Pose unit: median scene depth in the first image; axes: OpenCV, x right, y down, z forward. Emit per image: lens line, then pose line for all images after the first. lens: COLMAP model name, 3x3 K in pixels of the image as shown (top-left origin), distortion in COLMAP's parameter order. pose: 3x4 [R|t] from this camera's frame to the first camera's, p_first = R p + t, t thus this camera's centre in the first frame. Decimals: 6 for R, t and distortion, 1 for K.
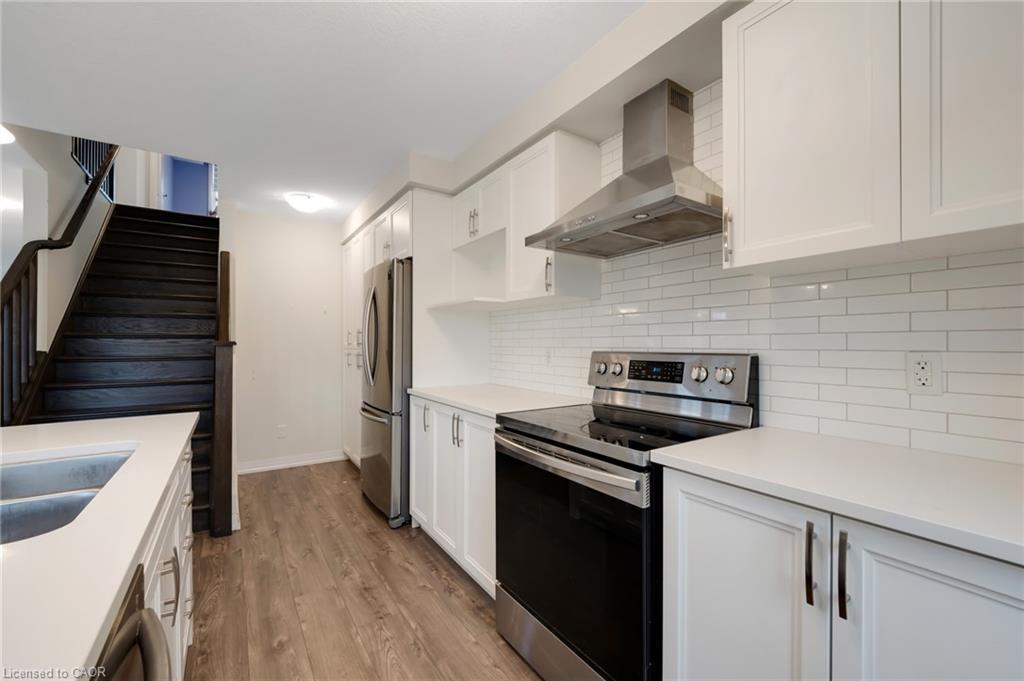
lens RADIAL K [[422.3, 0, 503.7], [0, 422.3, 338.8], [0, 0, 1]] dist [0.000795, -0.005891]
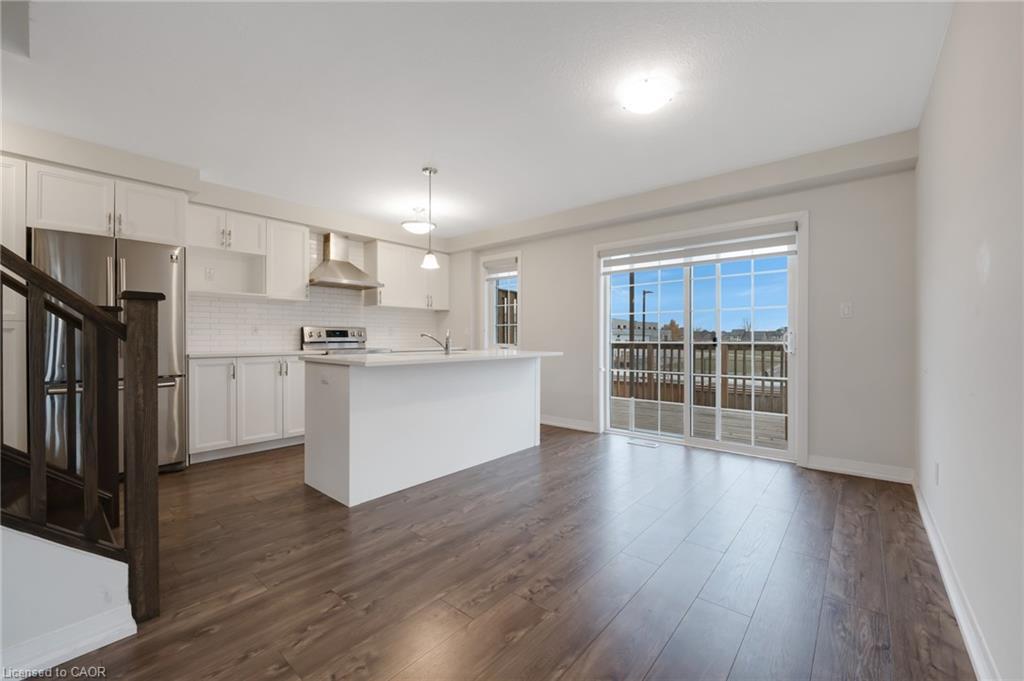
lens RADIAL K [[411.3, 0, 507.7], [0, 411.3, 340.4], [0, 0, 1]] dist [-0.002704, -0.005332]
pose [[-0.258744, -0.005350, 0.965931, -2.075890], [-0.007491, 0.999966, 0.003532, 0.083081], [-0.965917, -0.006322, -0.258775, 0.508832]]
